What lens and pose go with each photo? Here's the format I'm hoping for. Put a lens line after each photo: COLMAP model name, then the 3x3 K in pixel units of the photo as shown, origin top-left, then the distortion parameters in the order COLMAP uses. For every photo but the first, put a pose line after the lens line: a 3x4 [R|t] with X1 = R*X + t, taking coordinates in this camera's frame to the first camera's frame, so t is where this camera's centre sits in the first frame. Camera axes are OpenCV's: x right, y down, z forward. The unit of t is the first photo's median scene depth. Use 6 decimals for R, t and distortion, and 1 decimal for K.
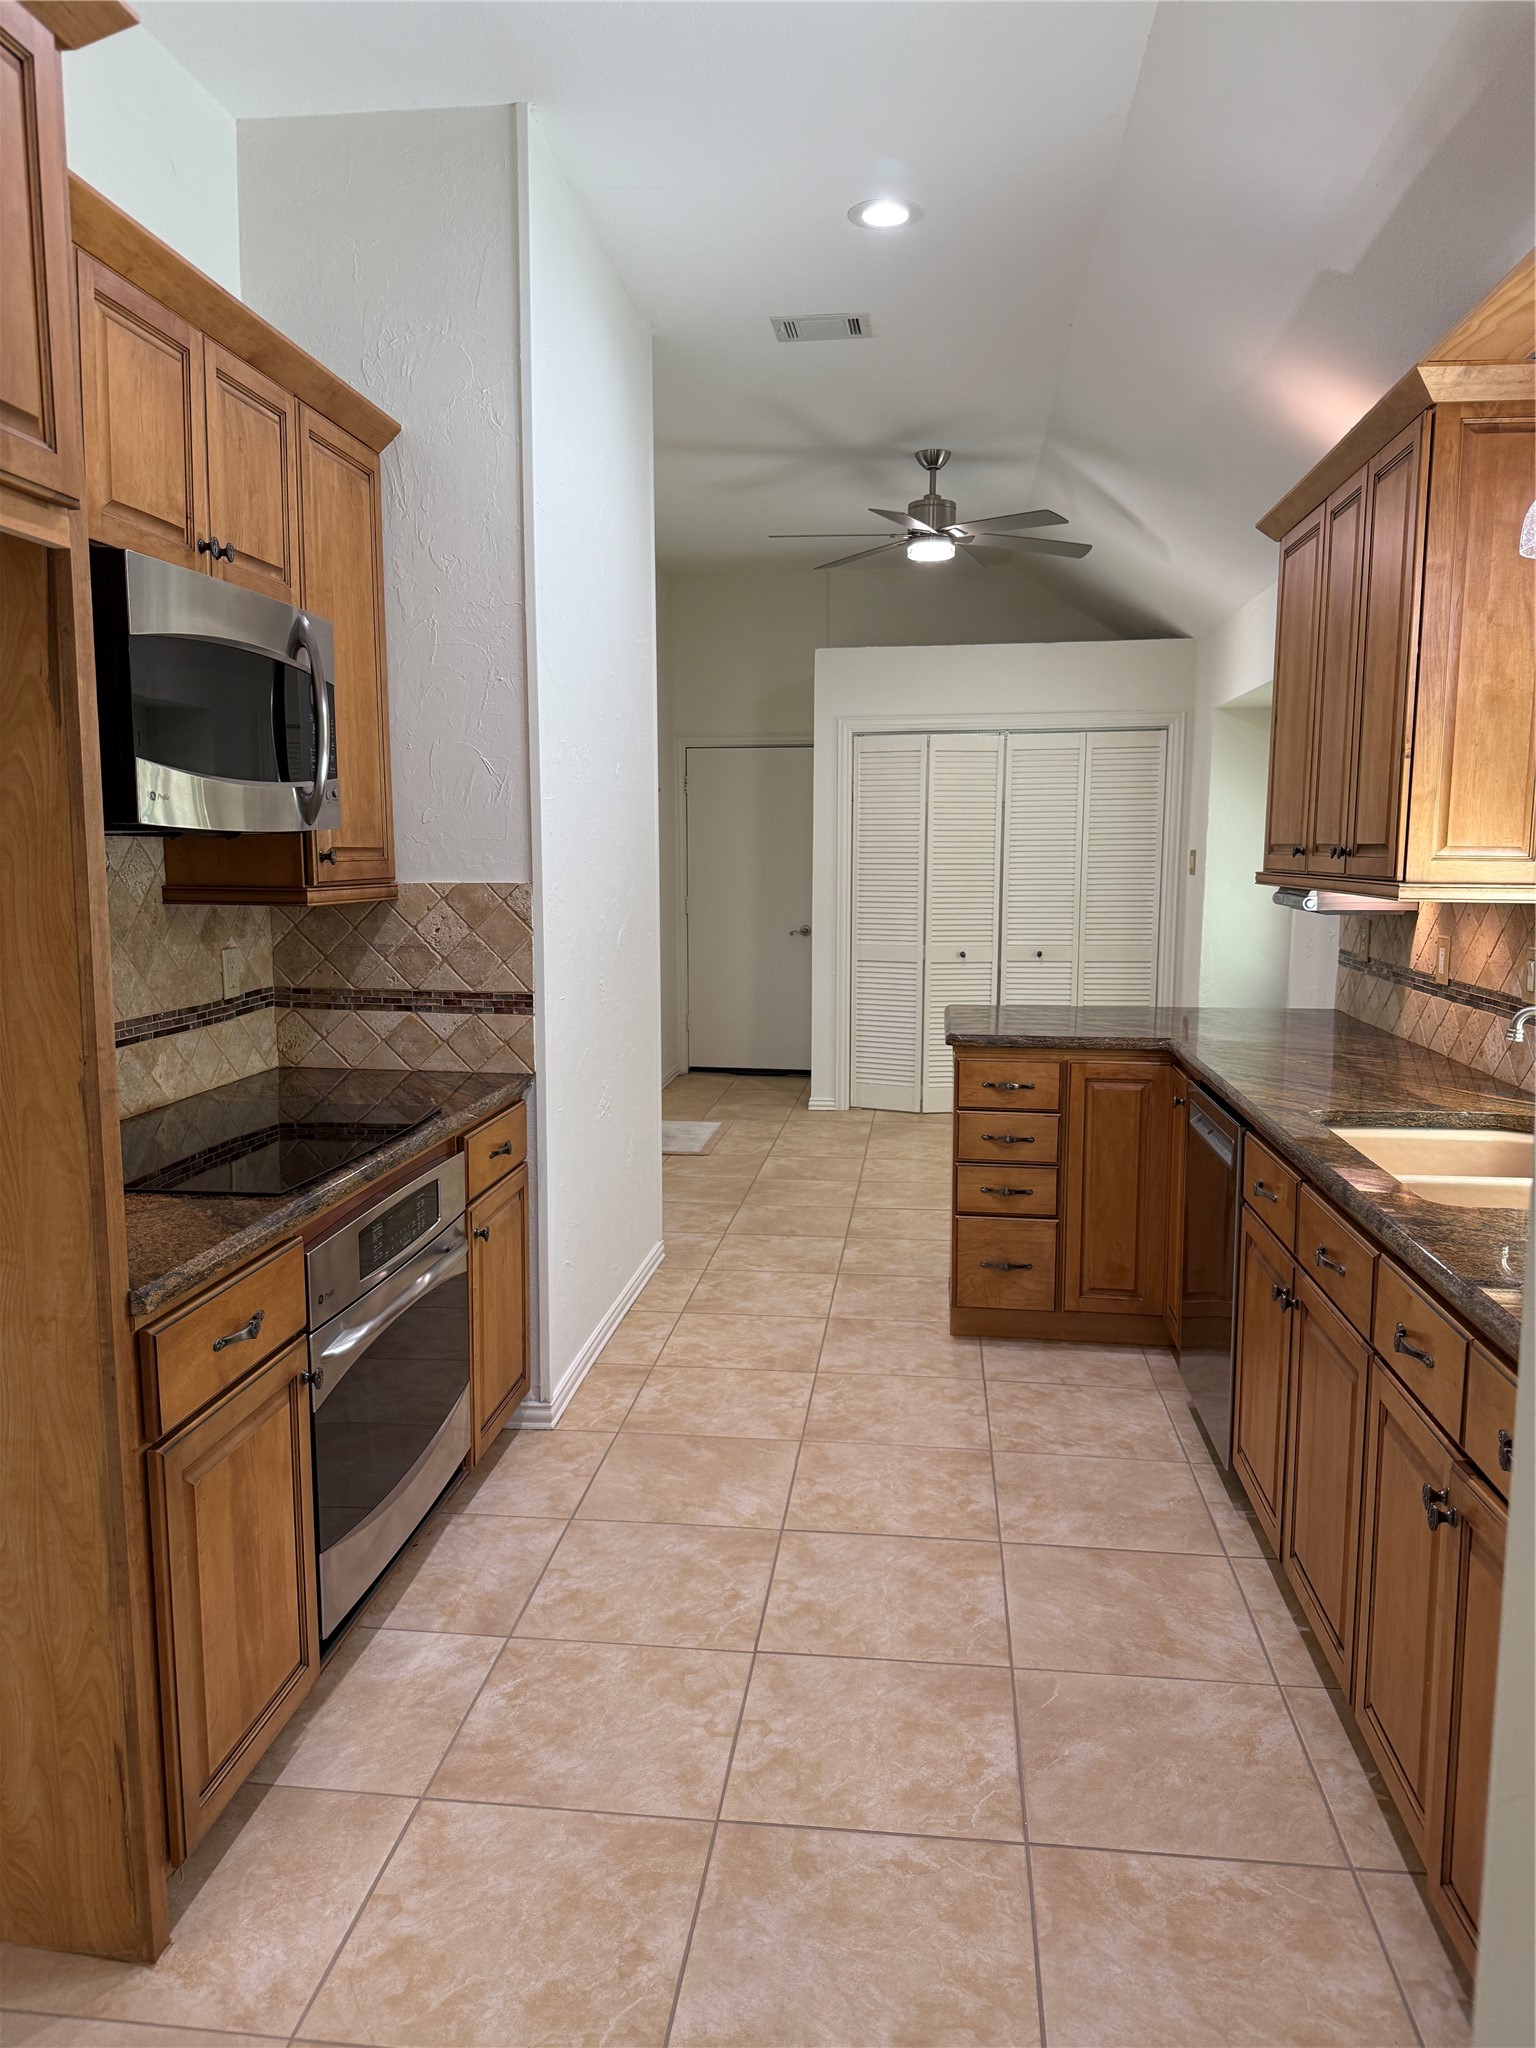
lens RADIAL K [[1439.8, 0, 765.4], [0, 1439.8, 1037.8], [0, 0, 1]] dist [0.023595, -0.033900]
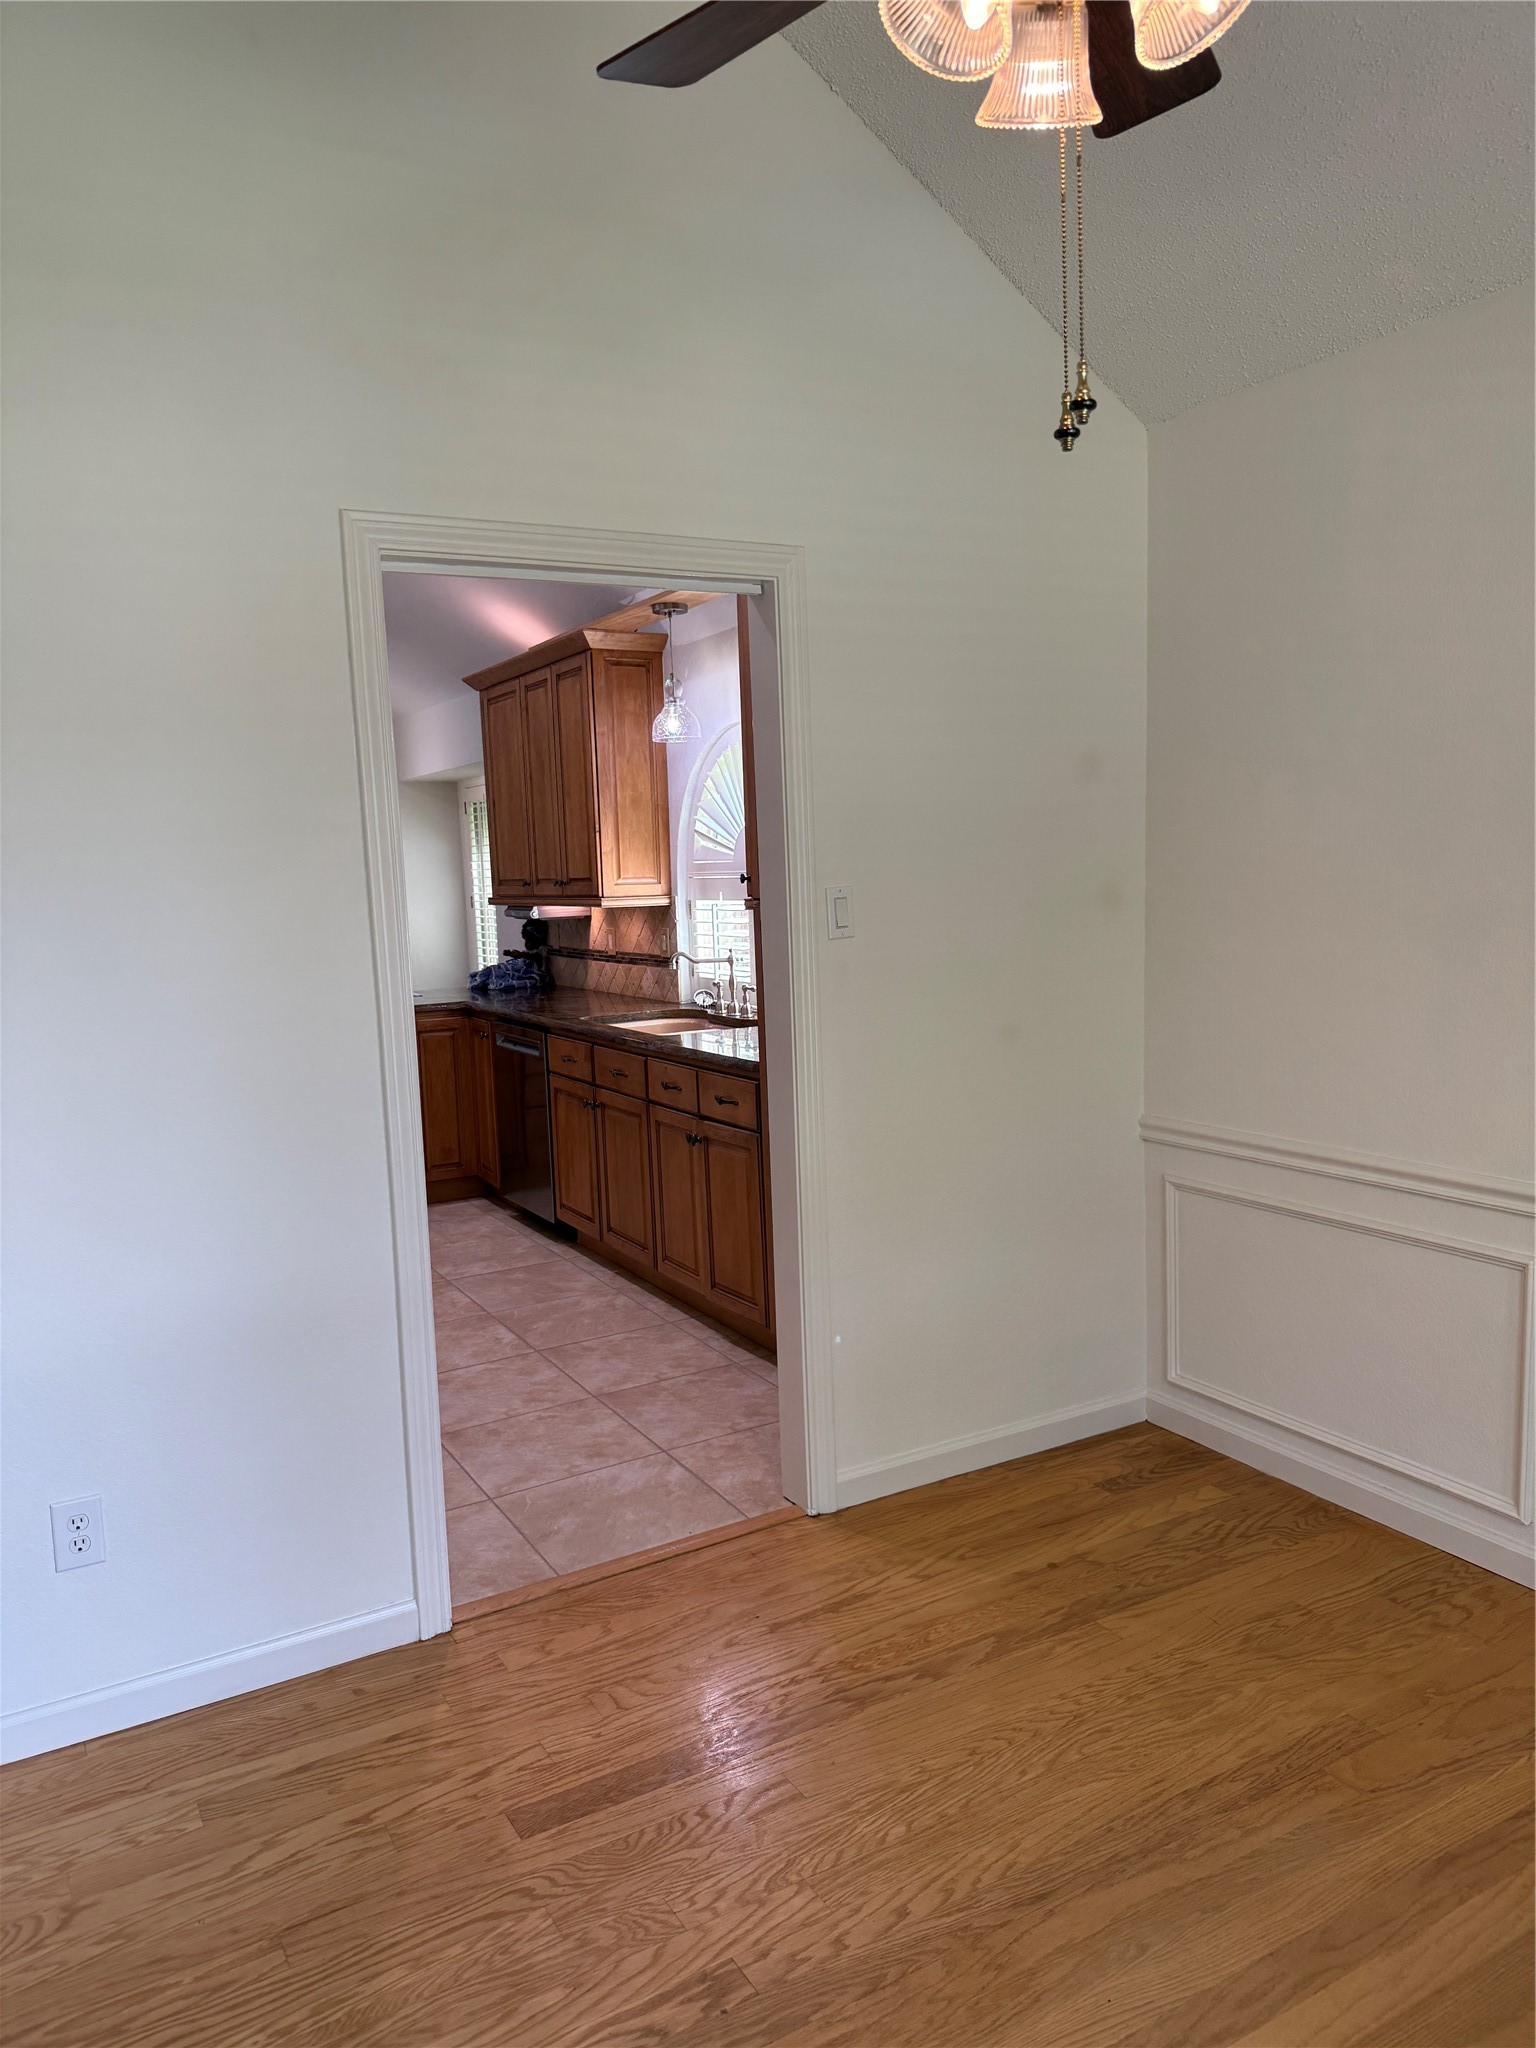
lens RADIAL K [[1439.8, 0, 759.2], [0, 1439.8, 1048.9], [0, 0, 1]] dist [0.023595, -0.033900]
pose [[0.805826, -0.101383, 0.583409, -0.570956], [0.113243, 0.993435, 0.016221, 0.091807], [-0.581224, 0.052995, 0.812016, -0.712178]]
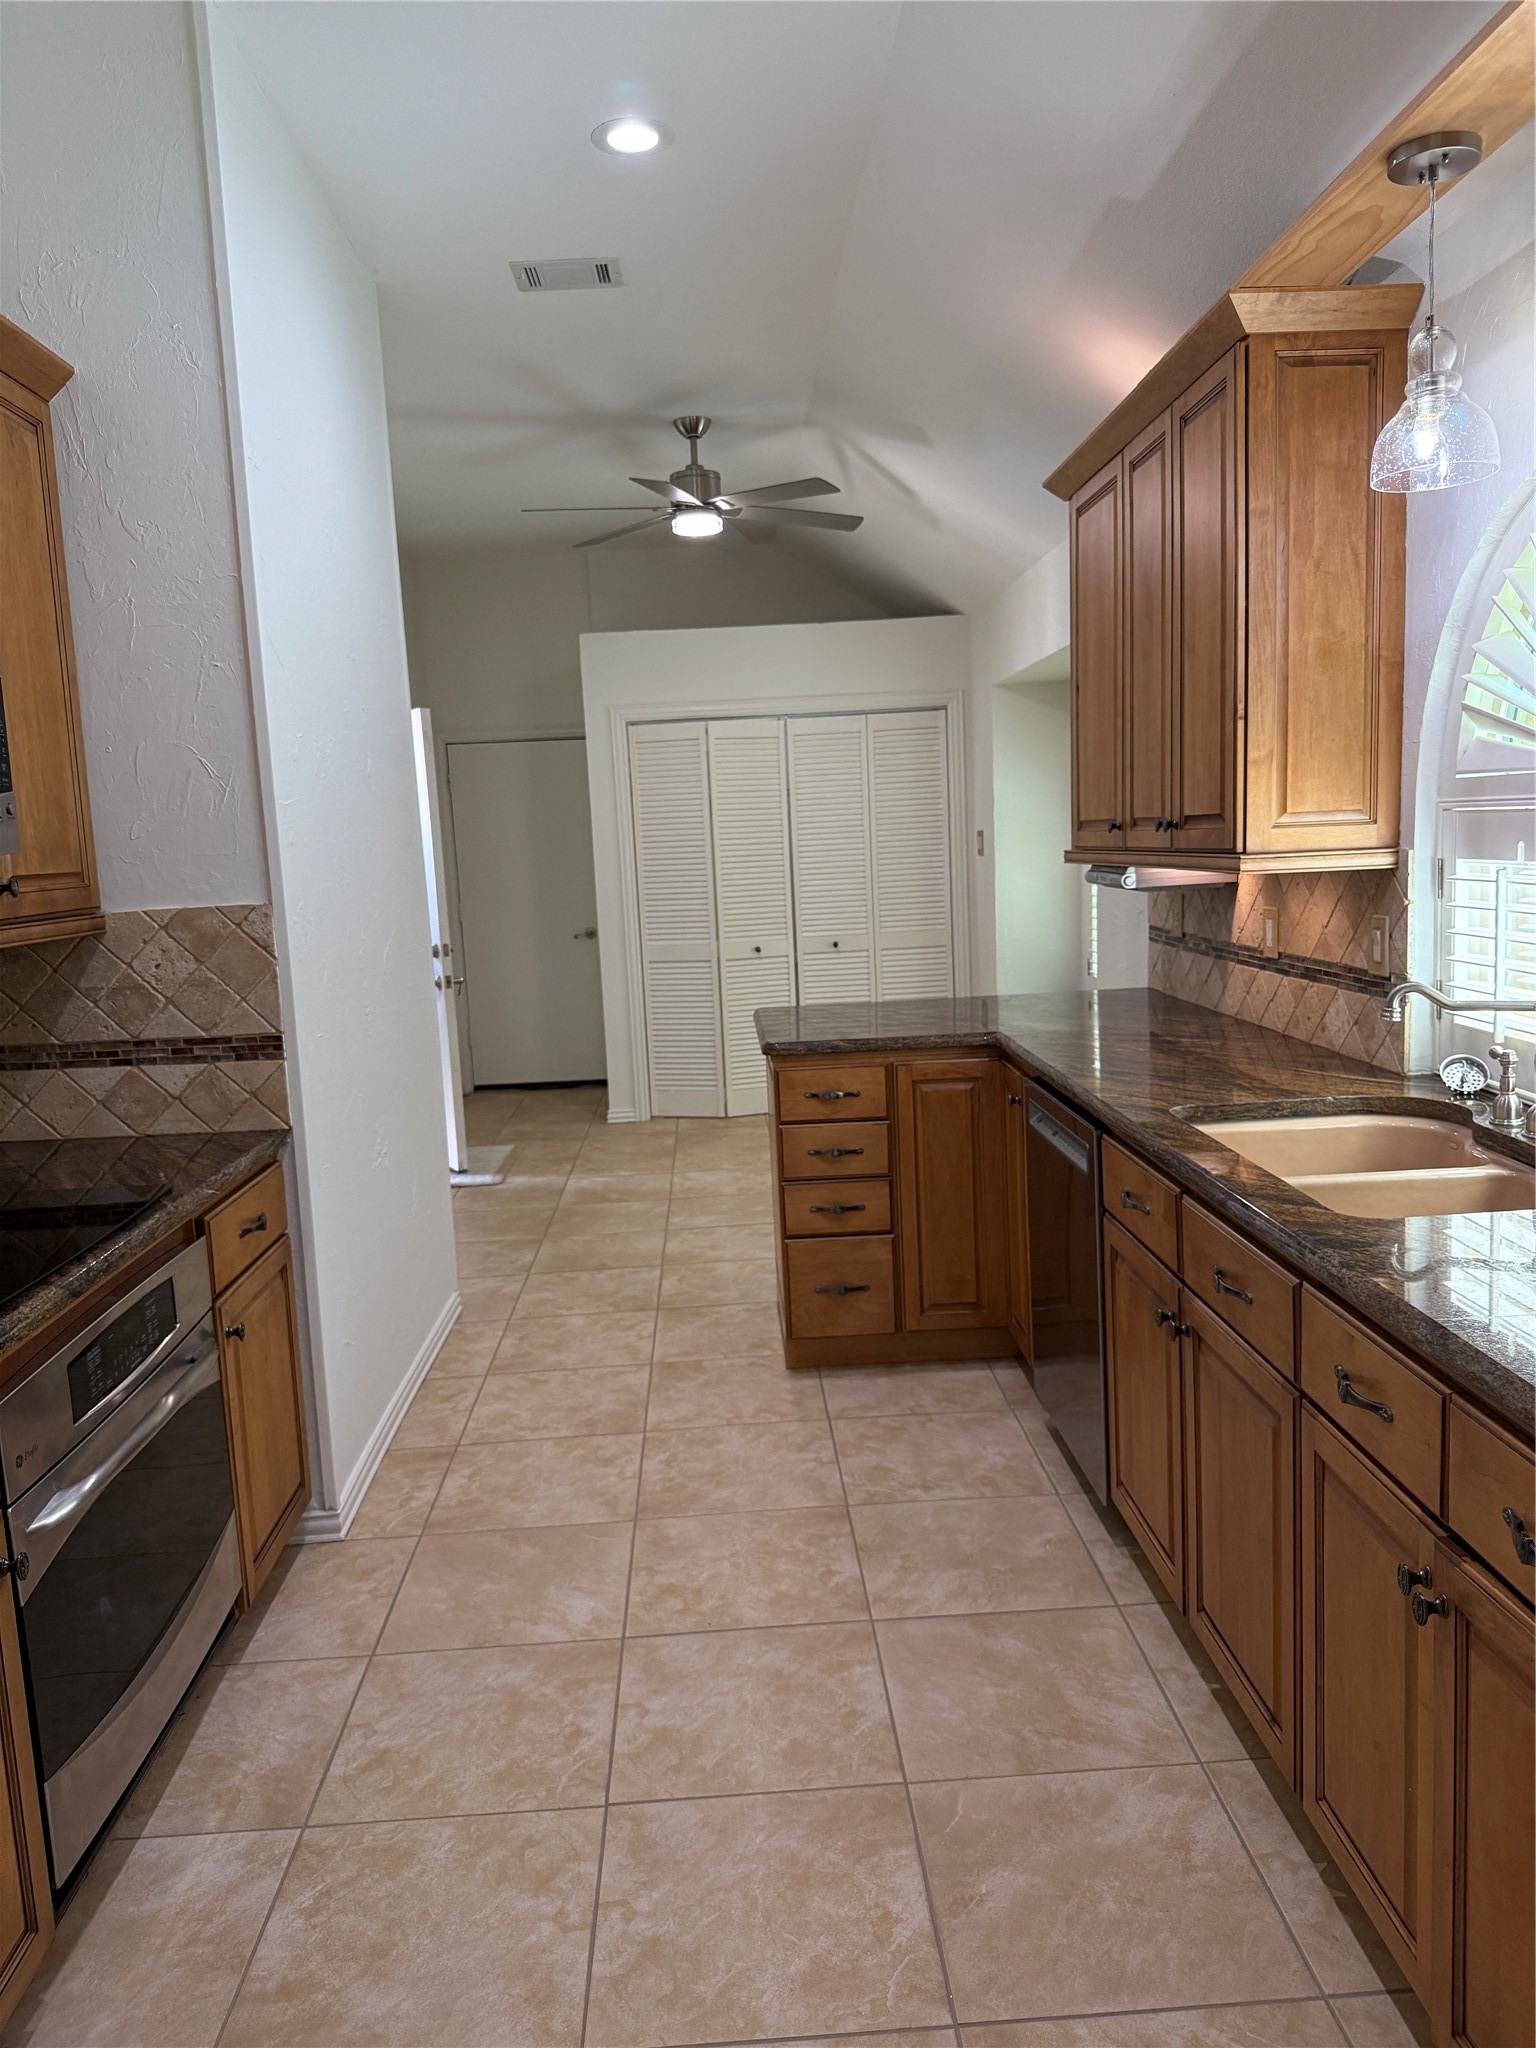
lens RADIAL K [[1439.8, 0, 761.5], [0, 1439.8, 1030.3], [0, 0, 1]] dist [0.023595, -0.033900]
pose [[0.986689, -0.067975, 0.147731, -0.011043], [0.068036, 0.997672, 0.004643, -0.021786], [-0.147703, 0.005470, 0.989017, 0.142791]]
